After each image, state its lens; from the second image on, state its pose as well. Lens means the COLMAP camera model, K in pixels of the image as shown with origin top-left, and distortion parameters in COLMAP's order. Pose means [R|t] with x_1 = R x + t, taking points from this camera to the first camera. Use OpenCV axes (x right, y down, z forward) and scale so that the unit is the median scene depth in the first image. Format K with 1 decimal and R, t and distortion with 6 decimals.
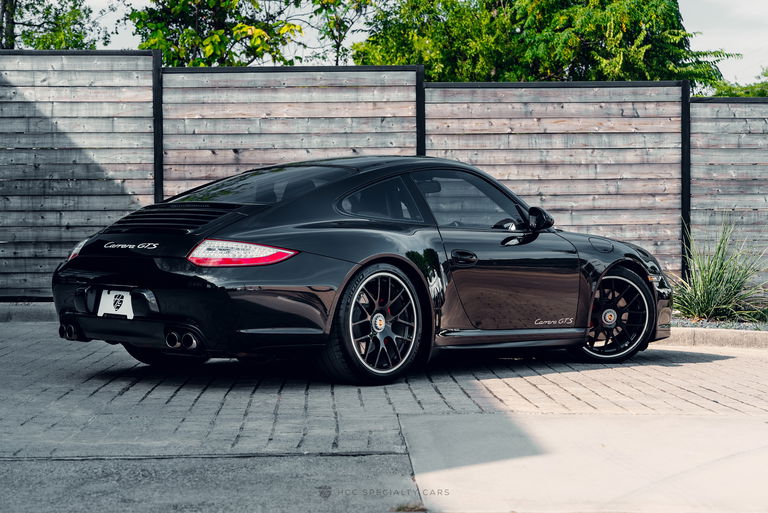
lens RADIAL K [[1560.0, 0, 384.0], [0, 1560.0, 256.5], [0, 0, 1]] dist [0.030018, -0.272845]
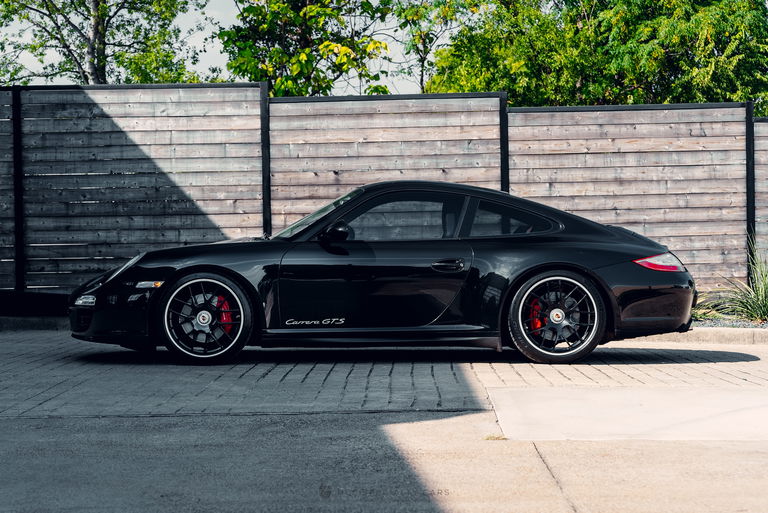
lens RADIAL K [[1610.2, 0, 384.0], [0, 1610.2, 256.5], [0, 0, 1]] dist [0.017056, -0.049535]
pose [[0.998520, -0.010127, -0.053437, -0.001157], [0.009656, 0.999912, -0.009060, 0.002142], [0.053524, 0.008531, 0.998530, -0.129356]]
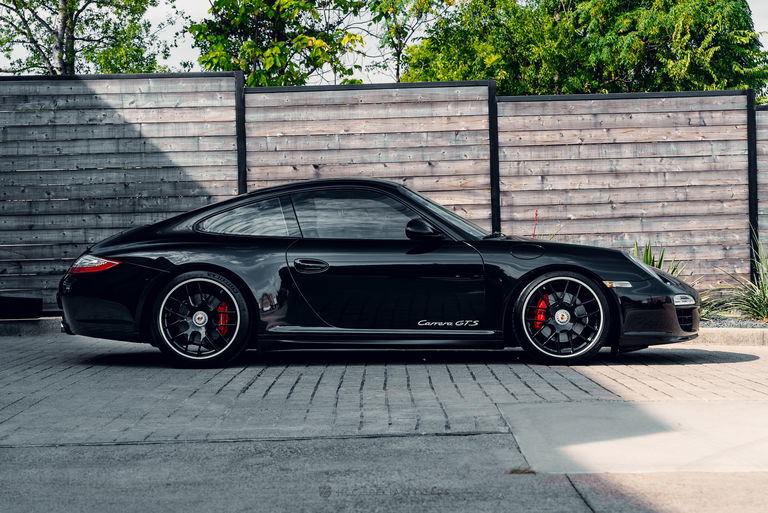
lens RADIAL K [[1610.2, 0, 384.0], [0, 1610.2, 256.5], [0, 0, 1]] dist [0.017056, -0.049535]
pose [[0.999158, -0.017860, -0.036926, -0.010998], [0.017623, 0.999822, -0.006730, 0.000362], [0.037039, 0.006074, 0.999295, -0.068840]]
